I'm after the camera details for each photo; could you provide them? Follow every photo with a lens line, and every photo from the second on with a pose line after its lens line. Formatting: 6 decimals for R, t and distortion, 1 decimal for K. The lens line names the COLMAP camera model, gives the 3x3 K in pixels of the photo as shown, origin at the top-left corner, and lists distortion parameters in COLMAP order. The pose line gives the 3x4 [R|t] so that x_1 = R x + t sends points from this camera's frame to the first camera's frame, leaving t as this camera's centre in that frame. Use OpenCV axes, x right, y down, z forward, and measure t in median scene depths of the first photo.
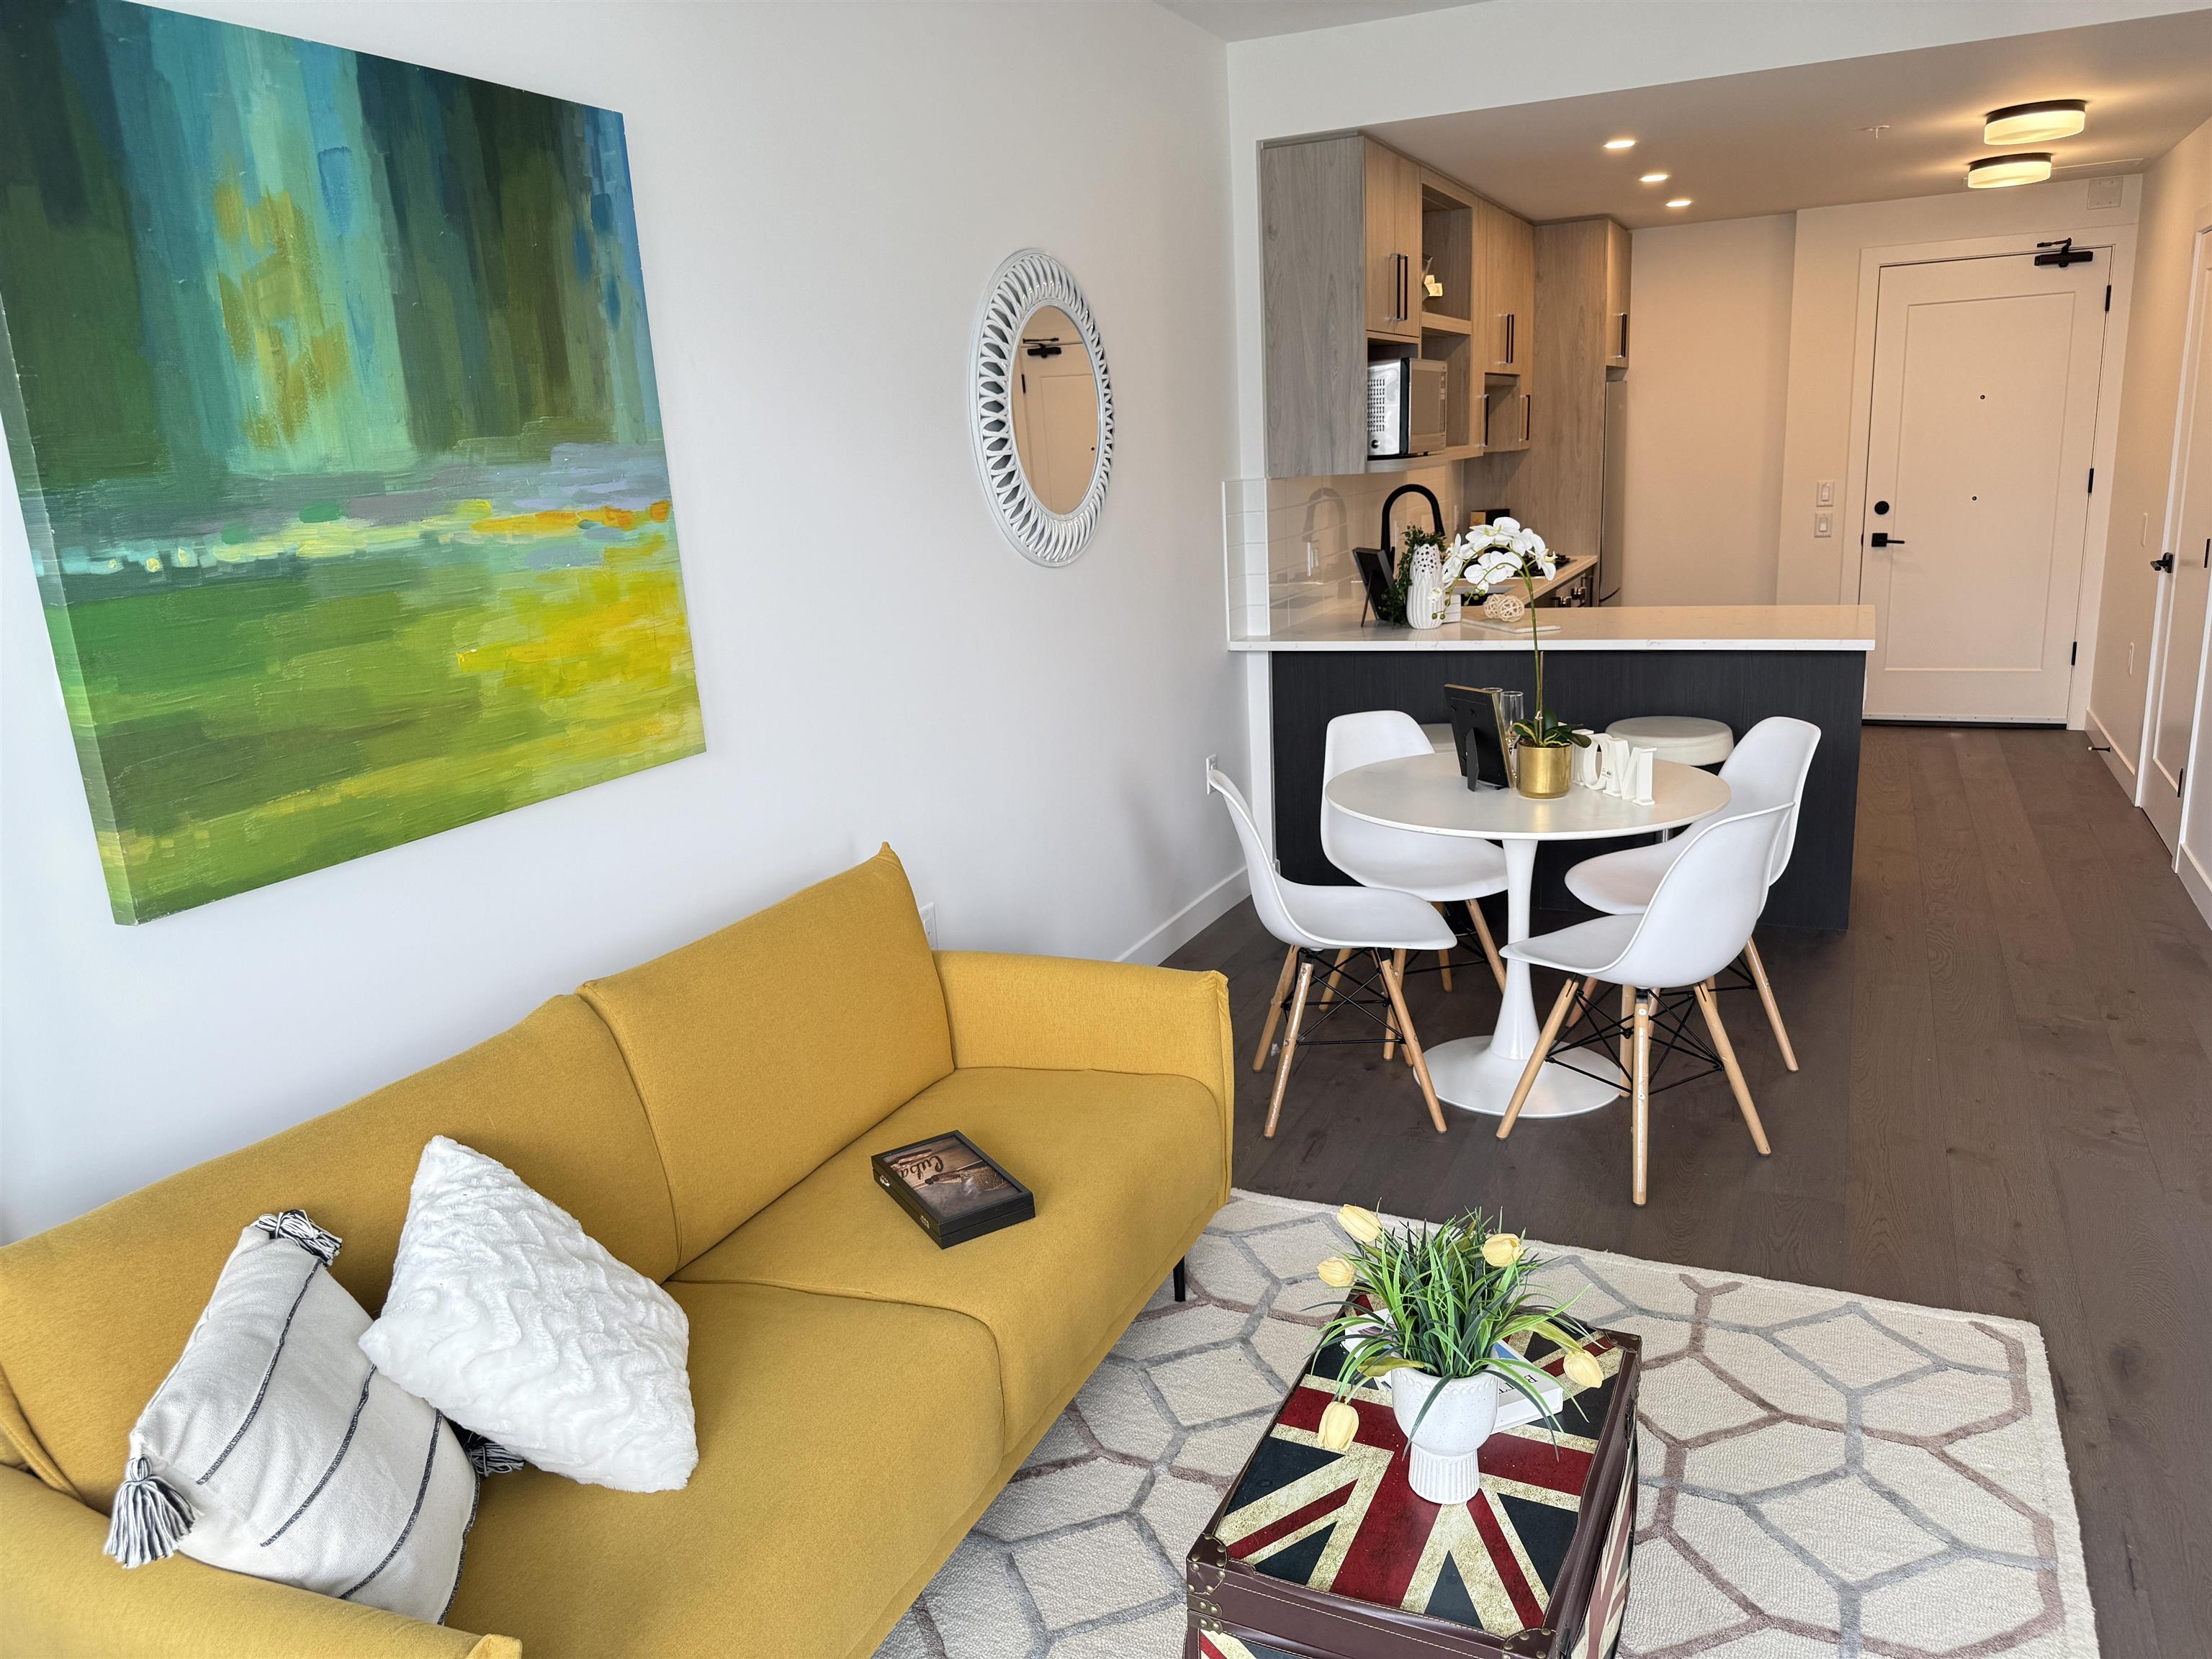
lens RADIAL K [[1557.0, 0, 1108.4], [0, 1557.0, 837.3], [0, 0, 1]] dist [0.045636, -0.021422]
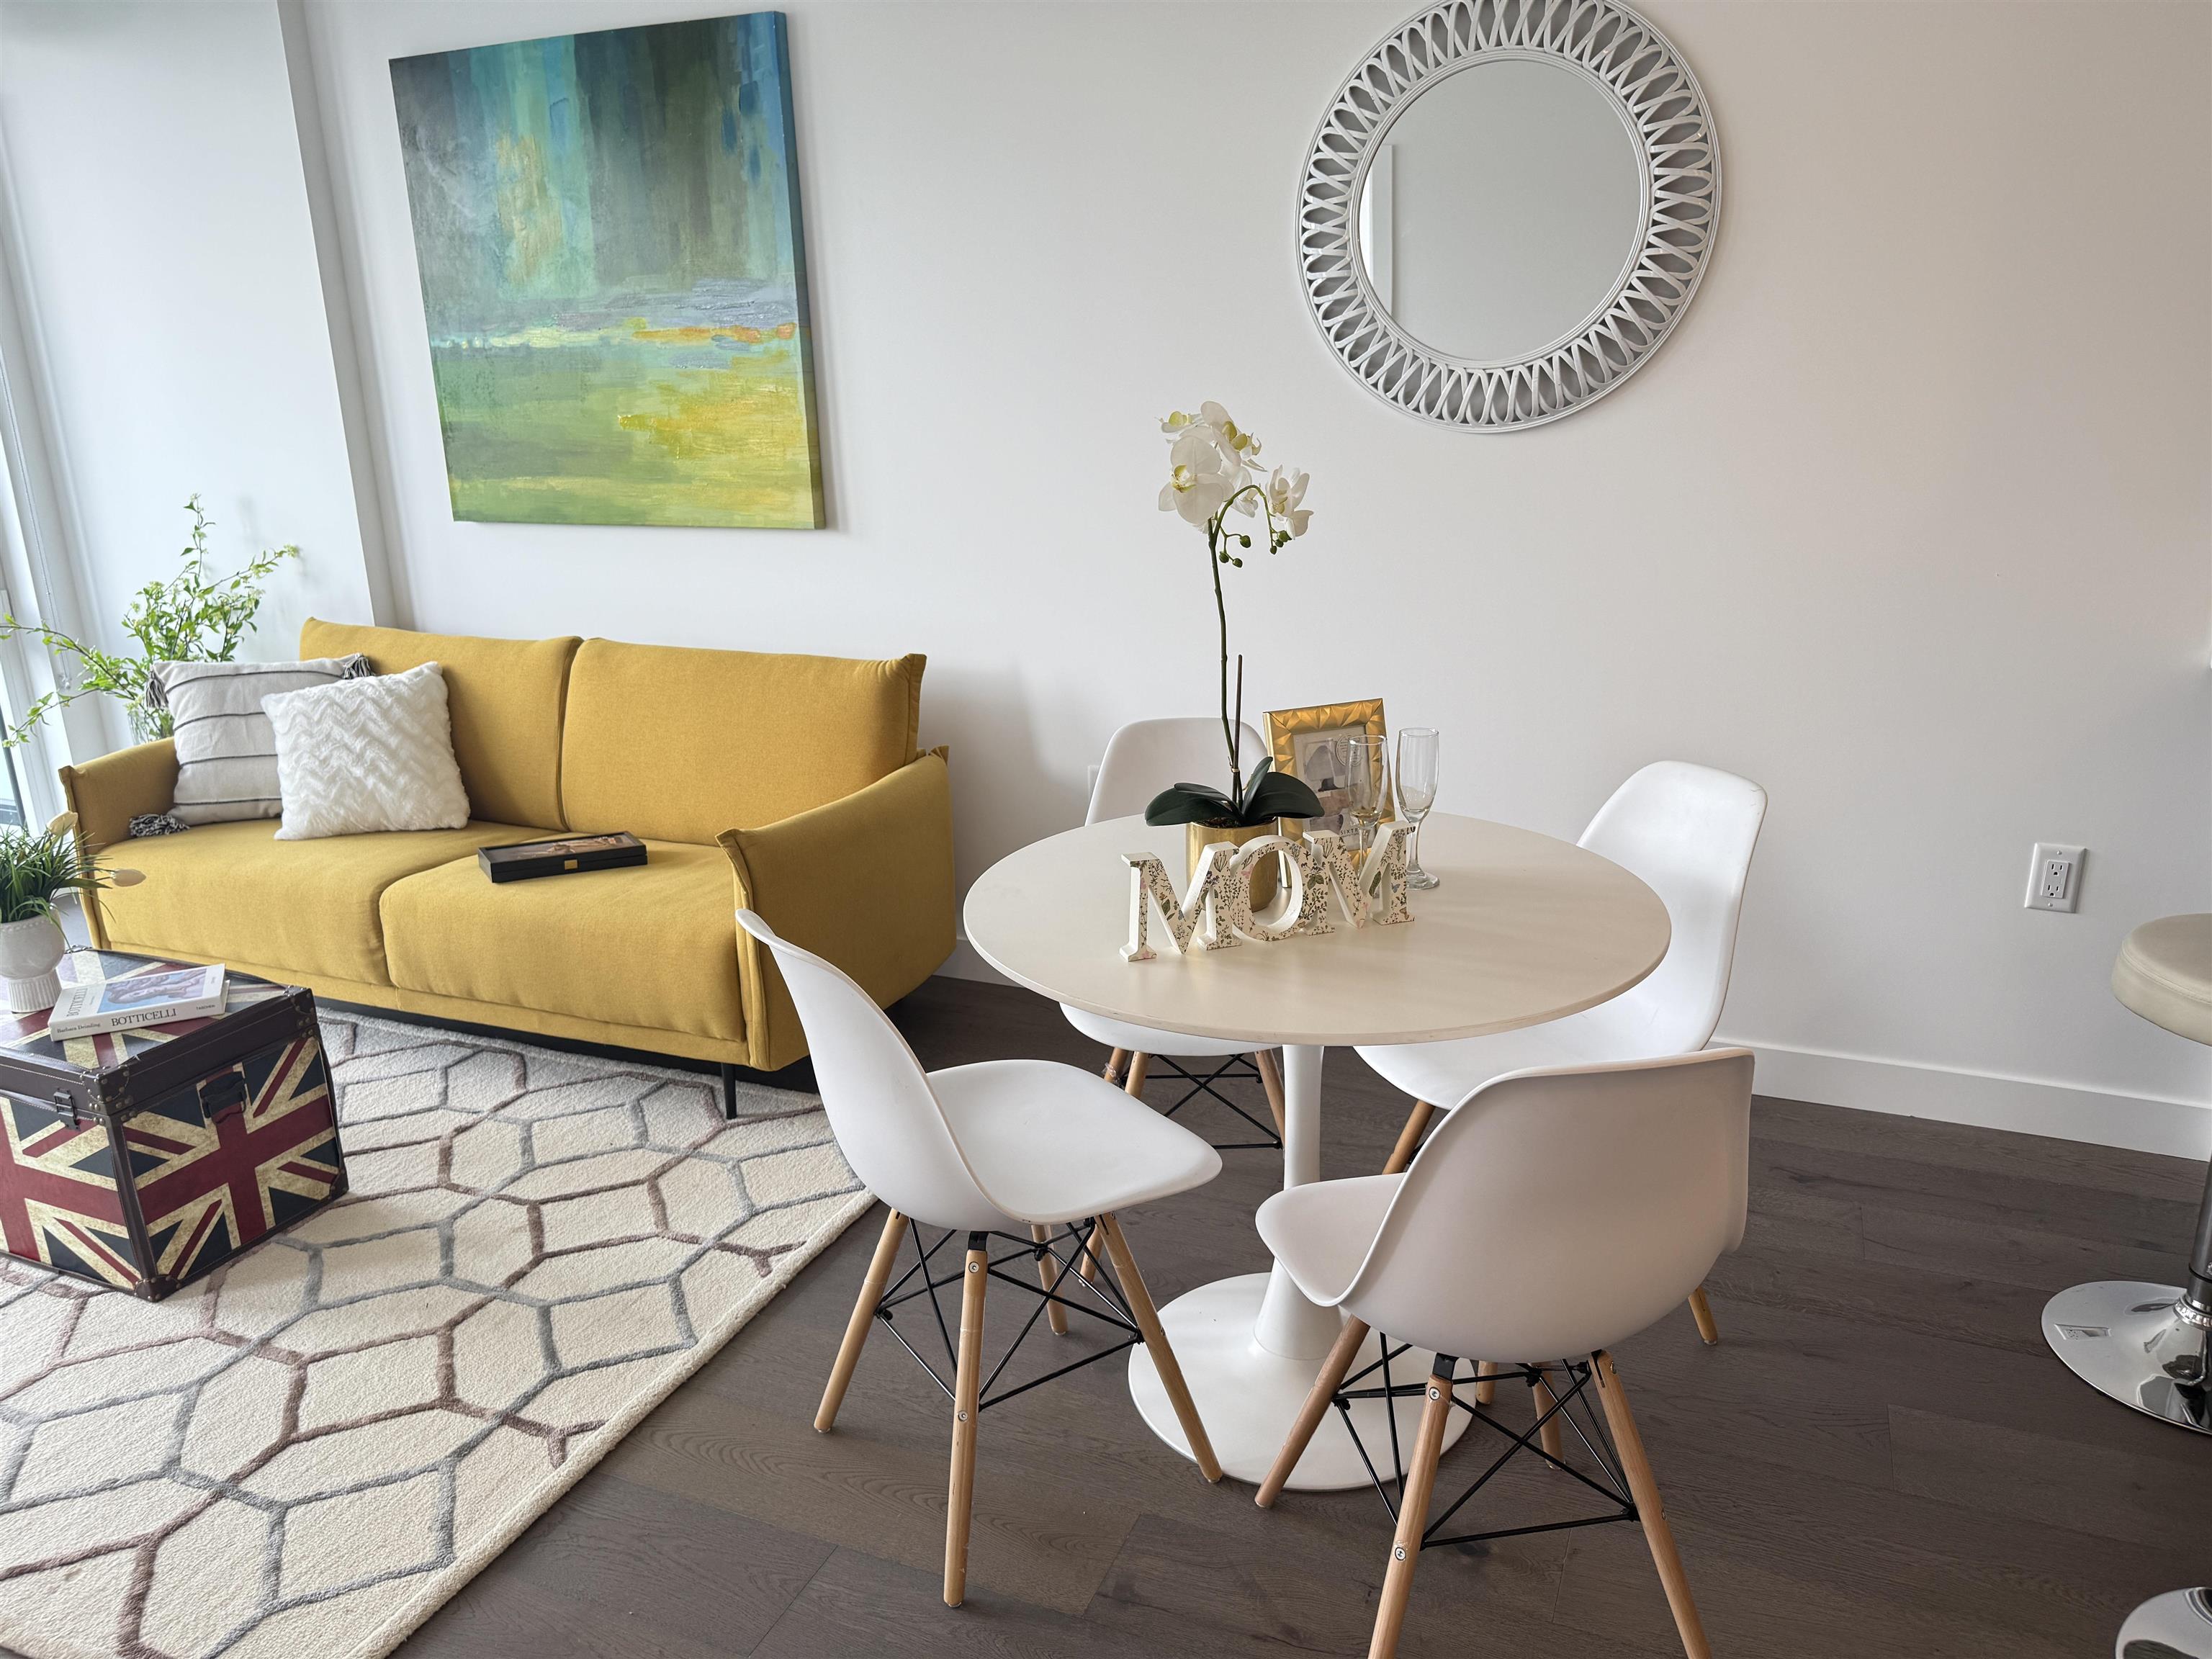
lens RADIAL K [[1557.0, 0, 1107.0], [0, 1557.0, 837.9], [0, 0, 1]] dist [0.045636, -0.021422]
pose [[0.054112, 0.327269, -0.943380, 1.227897], [-0.231484, 0.923139, 0.306970, -0.318131], [0.971333, 0.201767, 0.125710, 1.337508]]
